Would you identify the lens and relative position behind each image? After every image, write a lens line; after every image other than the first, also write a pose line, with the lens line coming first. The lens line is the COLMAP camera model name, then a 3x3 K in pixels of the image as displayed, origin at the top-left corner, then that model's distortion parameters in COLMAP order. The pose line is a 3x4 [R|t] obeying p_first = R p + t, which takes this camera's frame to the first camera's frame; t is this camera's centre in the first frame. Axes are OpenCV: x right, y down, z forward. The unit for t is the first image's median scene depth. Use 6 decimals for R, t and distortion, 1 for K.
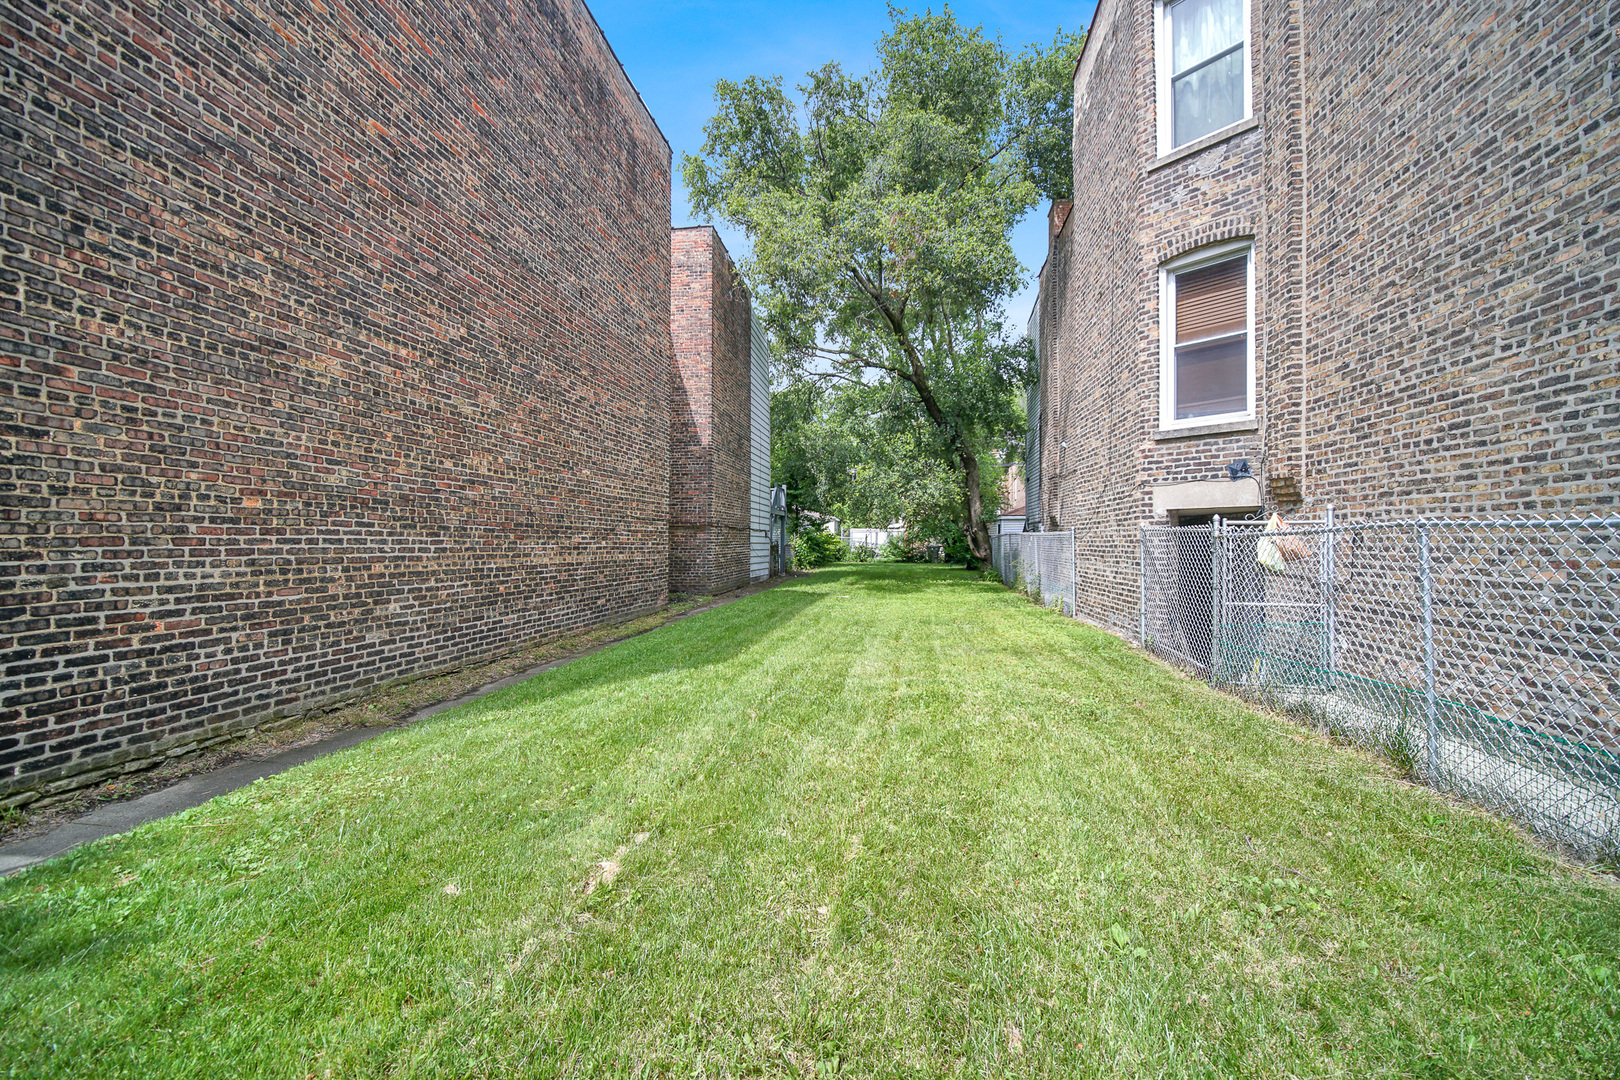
lens RADIAL K [[661.9, 0, 810.6], [0, 661.9, 533.8], [0, 0, 1]] dist [0.000400, 0.000732]
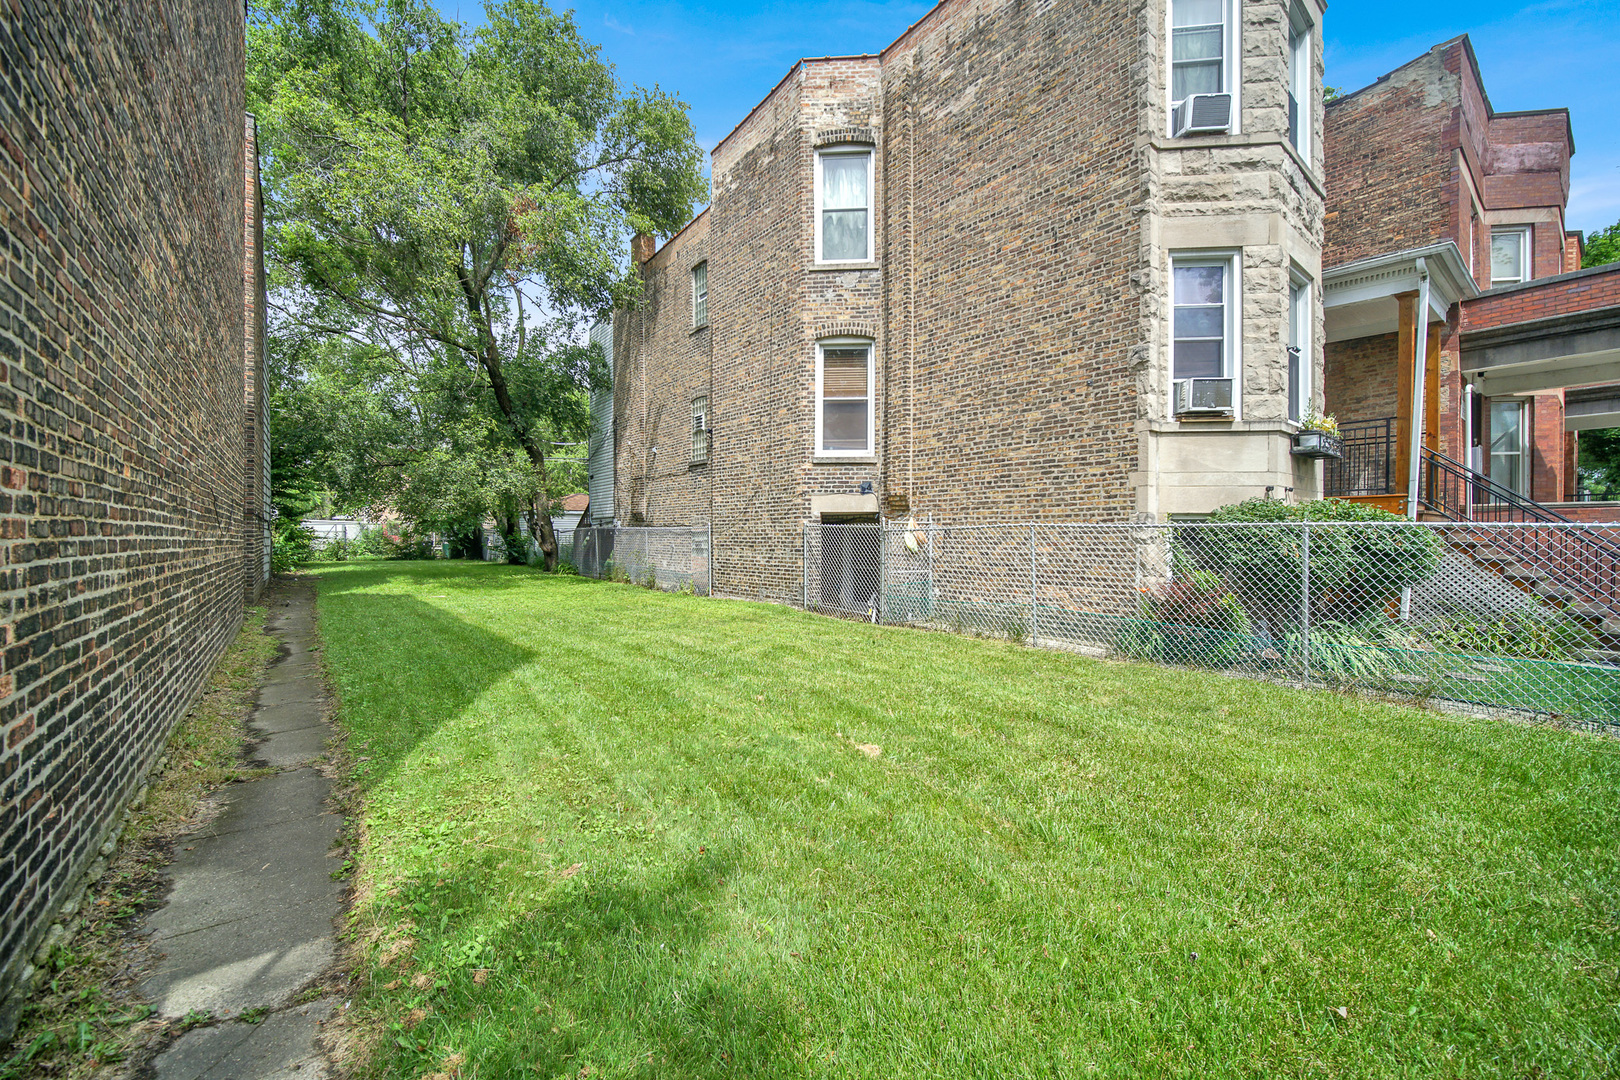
lens RADIAL K [[661.9, 0, 811.2], [0, 661.9, 540.6], [0, 0, 1]] dist [0.000400, 0.000732]
pose [[0.694810, -0.008583, 0.719142, -0.559815], [-0.005604, 0.999834, 0.017347, 0.000337], [-0.719172, -0.016082, 0.694646, 0.016932]]
